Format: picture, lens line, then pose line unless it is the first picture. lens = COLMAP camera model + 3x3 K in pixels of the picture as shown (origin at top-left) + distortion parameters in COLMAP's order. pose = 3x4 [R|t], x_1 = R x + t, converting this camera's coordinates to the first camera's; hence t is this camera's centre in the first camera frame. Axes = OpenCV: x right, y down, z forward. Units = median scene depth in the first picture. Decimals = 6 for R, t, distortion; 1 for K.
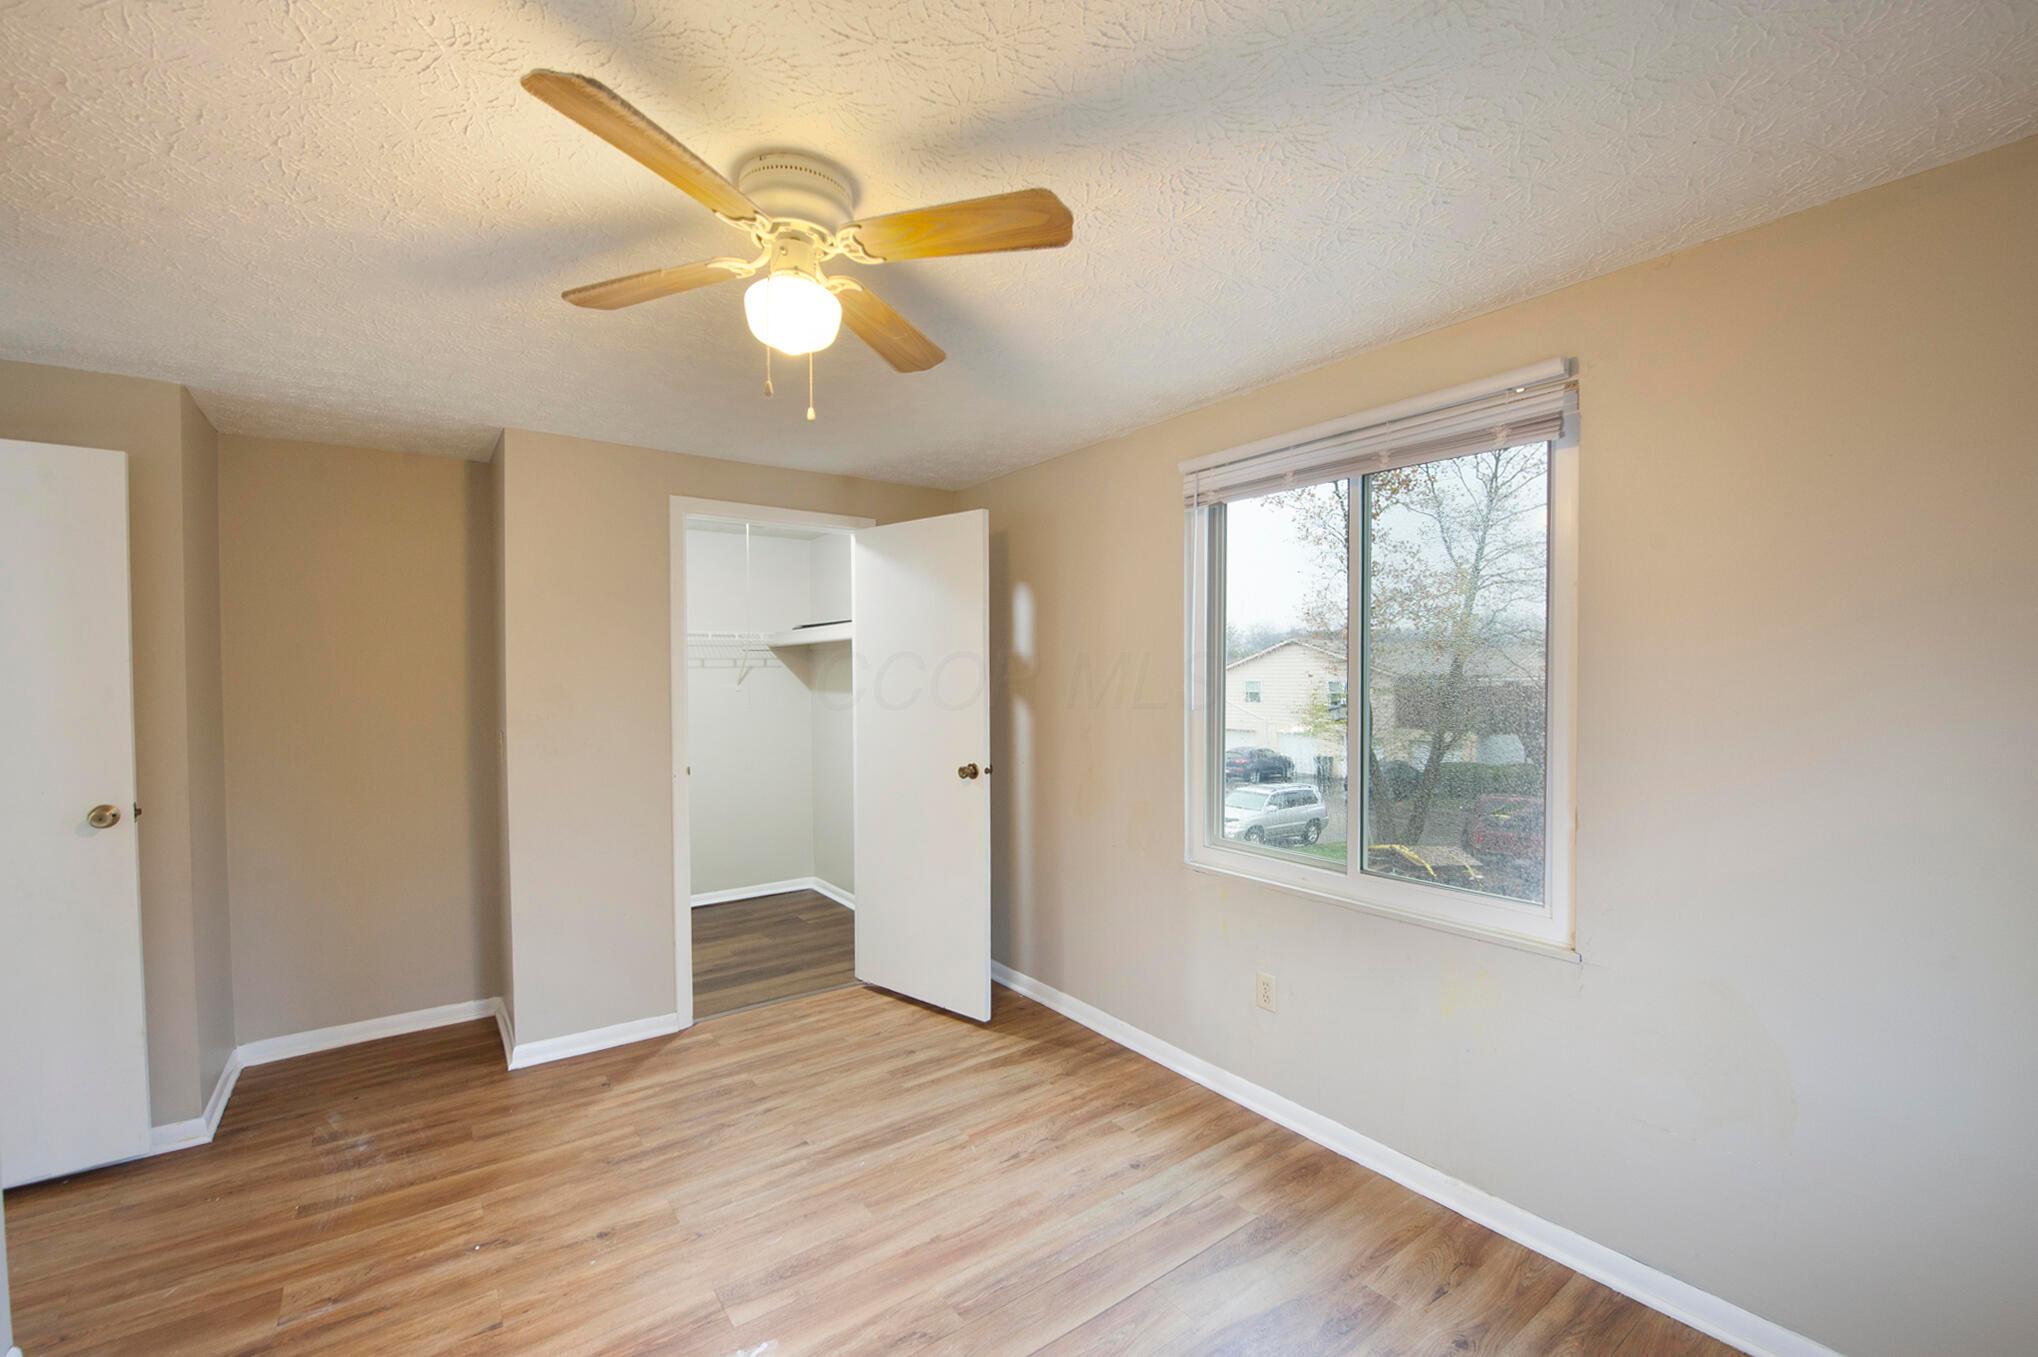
lens RADIAL K [[813.6, 0, 1008.7], [0, 813.6, 696.8], [0, 0, 1]] dist [-0.038603, -0.000021]
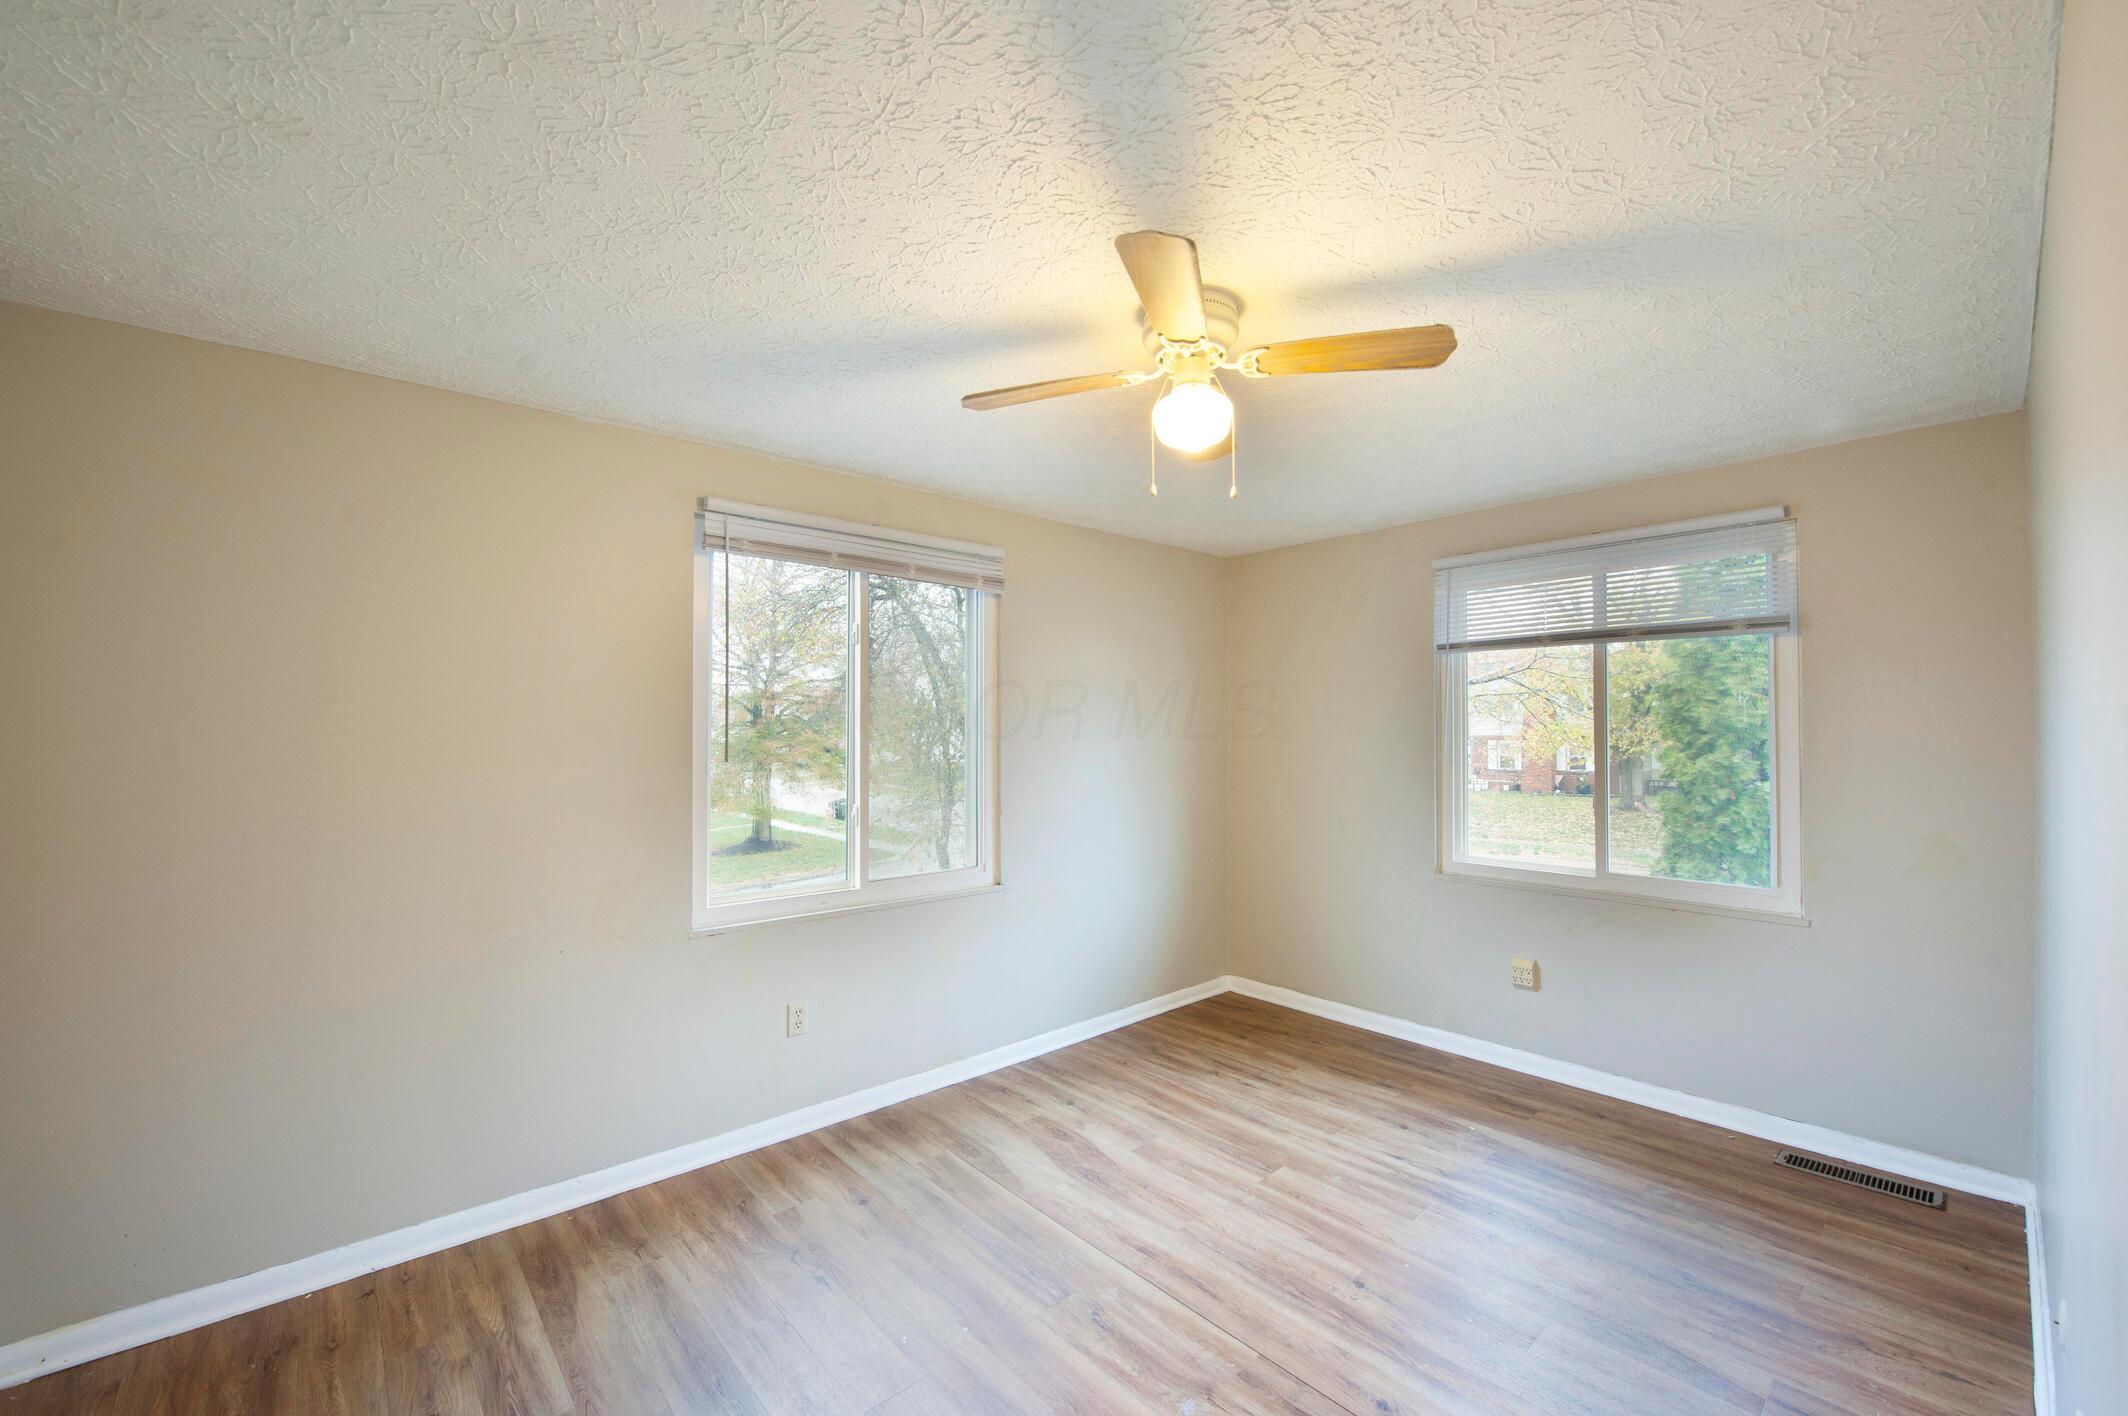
lens RADIAL K [[849.6, 0, 1053.2], [0, 849.6, 727.1], [0, 0, 1]] dist [-0.038603, -0.000021]
pose [[-0.099703, 0.010251, 0.994964, -0.934516], [0.023134, 0.999700, -0.007982, -0.009401], [-0.994748, 0.022222, -0.099910, 0.845314]]
